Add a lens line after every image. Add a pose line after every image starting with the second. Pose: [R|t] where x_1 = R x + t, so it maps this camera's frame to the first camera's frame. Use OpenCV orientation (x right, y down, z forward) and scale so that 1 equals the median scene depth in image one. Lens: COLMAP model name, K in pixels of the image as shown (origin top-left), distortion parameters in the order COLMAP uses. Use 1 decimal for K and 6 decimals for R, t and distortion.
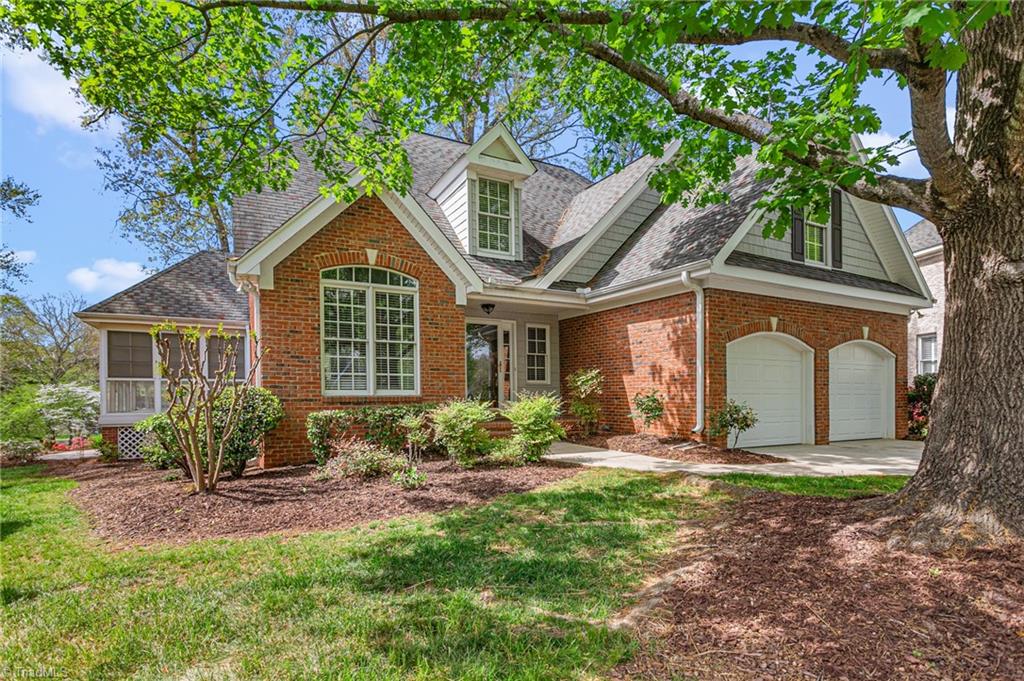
lens RADIAL K [[511.2, 0, 512.4], [0, 511.2, 343.8], [0, 0, 1]] dist [0.002902, 0.000250]
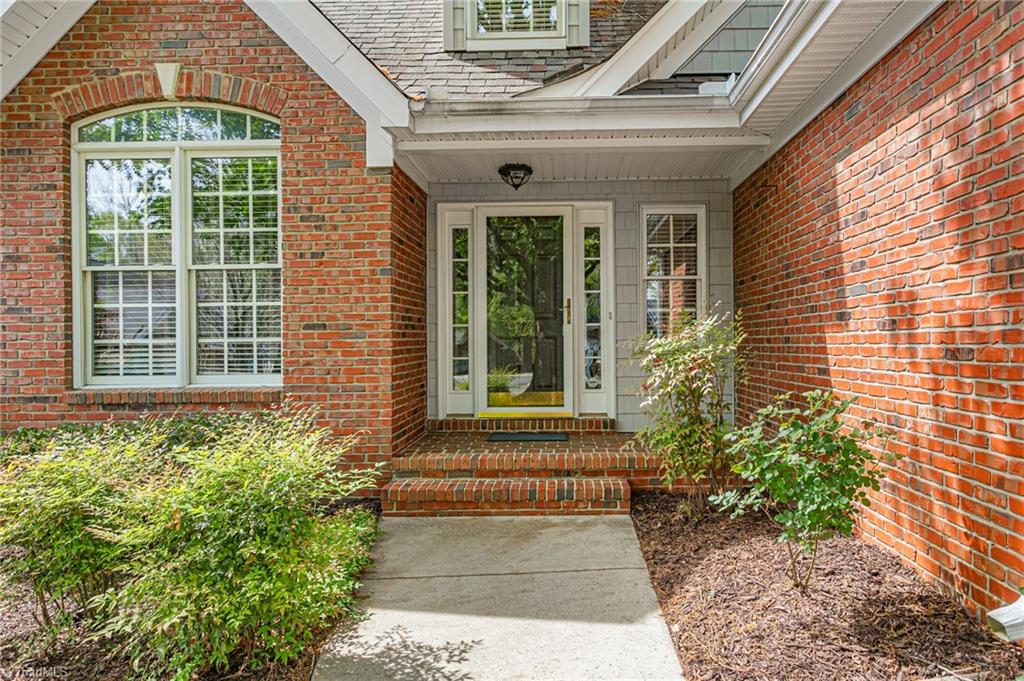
lens RADIAL K [[690.0, 0, 512.8], [0, 690.0, 337.2], [0, 0, 1]] dist [-0.002547, -0.000900]
pose [[0.878123, -0.013974, -0.478231, 0.271511], [0.055922, 0.995720, 0.073589, 0.026147], [0.475156, -0.091364, 0.875145, 0.586201]]
